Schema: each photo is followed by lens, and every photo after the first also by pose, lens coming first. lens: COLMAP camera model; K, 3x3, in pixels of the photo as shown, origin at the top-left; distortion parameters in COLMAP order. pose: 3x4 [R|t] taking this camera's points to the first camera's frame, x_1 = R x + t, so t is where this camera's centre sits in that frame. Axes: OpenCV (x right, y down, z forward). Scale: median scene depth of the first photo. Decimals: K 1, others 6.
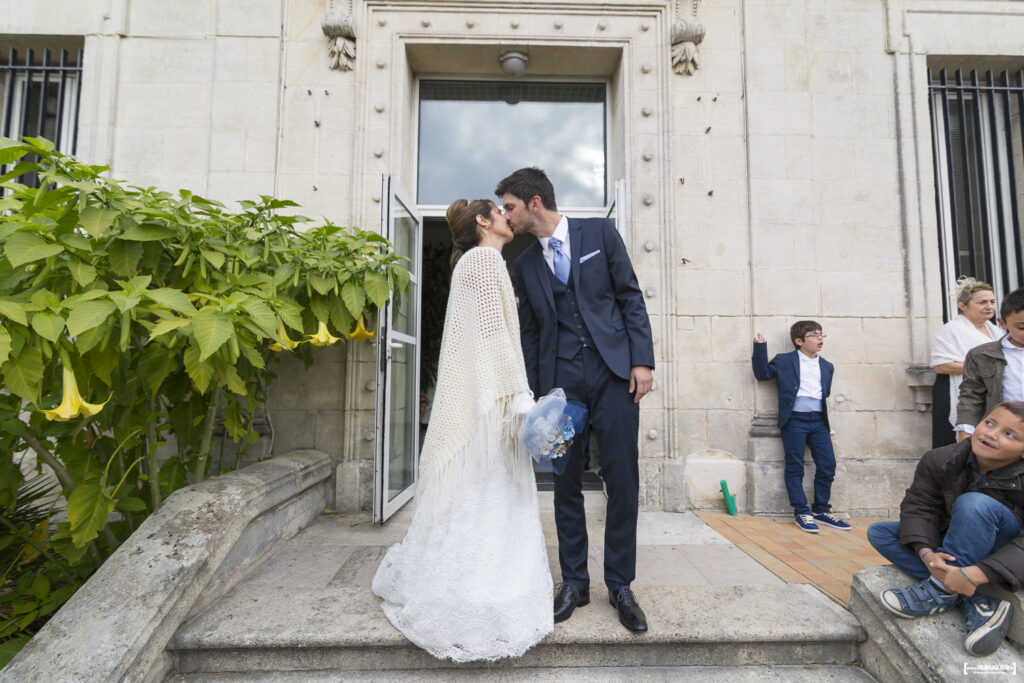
lens RADIAL K [[478.8, 0, 512.0], [0, 478.8, 341.5], [0, 0, 1]] dist [-0.000057, -0.000330]
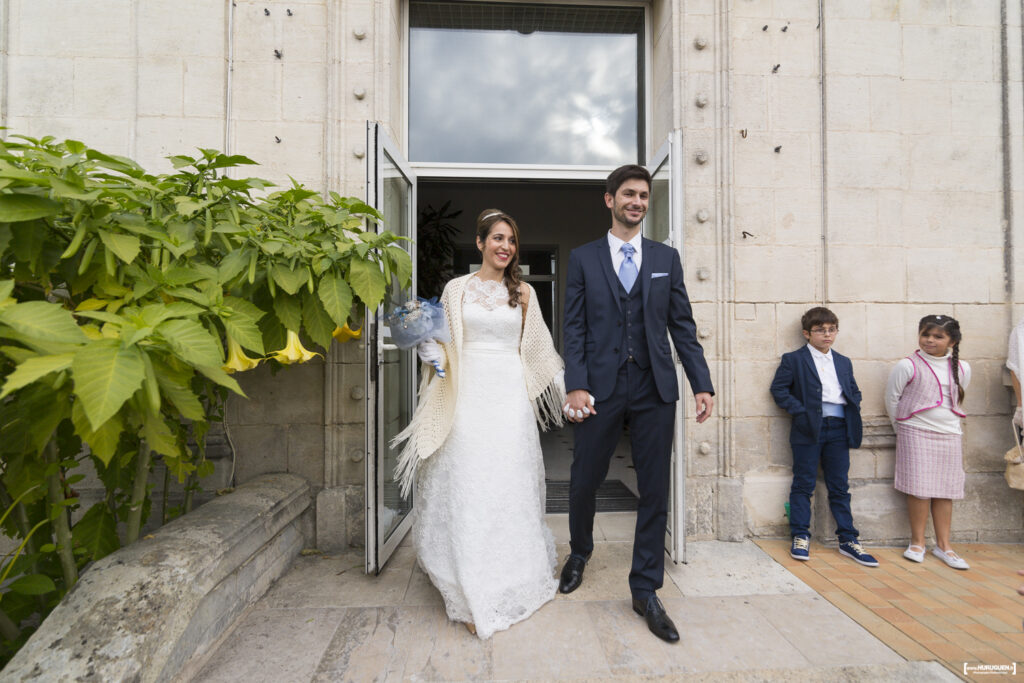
lens RADIAL K [[513.2, 0, 518.1], [0, 513.2, 341.1], [0, 0, 1]] dist [-0.005540, 0.000237]
pose [[0.999406, -0.006742, 0.033797, -0.056019], [0.004655, 0.998098, 0.061465, -0.045977], [-0.034148, -0.061272, 0.997537, 0.147248]]
